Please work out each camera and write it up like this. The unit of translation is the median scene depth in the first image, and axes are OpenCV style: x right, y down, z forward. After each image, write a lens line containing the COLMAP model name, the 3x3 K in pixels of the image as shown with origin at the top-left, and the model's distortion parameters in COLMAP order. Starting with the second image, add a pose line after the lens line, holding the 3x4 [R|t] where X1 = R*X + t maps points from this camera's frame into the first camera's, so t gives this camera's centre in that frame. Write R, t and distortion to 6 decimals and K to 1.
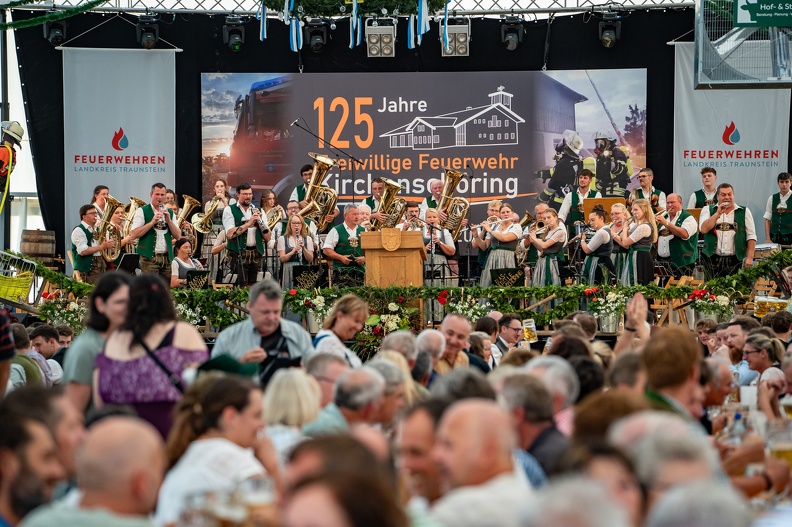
lens RADIAL K [[3493.7, 0, 393.5], [0, 3493.7, 263.5], [0, 0, 1]] dist [2.485028, 0.000000]
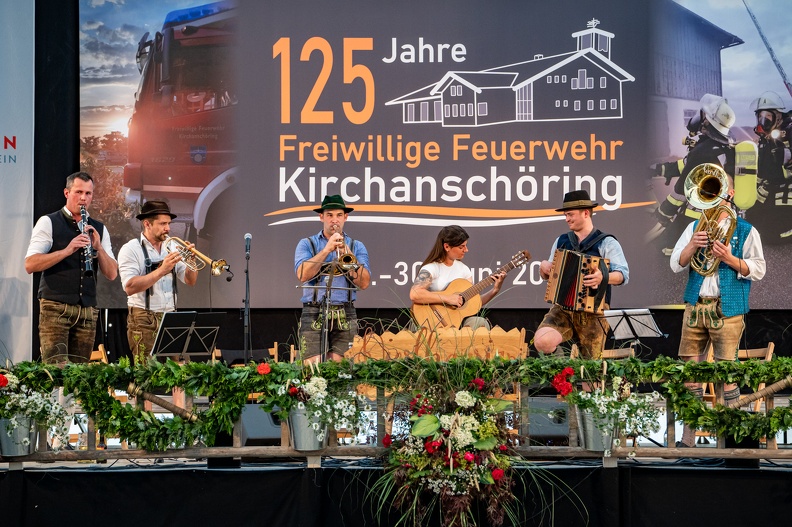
lens RADIAL K [[2773.0, 0, 381.6], [0, 2773.0, 270.3], [0, 0, 1]] dist [0.844965, 0.000000]
pose [[0.998375, 0.005908, 0.056684, -0.030837], [-0.004292, 0.999582, -0.028582, 0.004817], [-0.056829, 0.028292, 0.997983, 0.537603]]
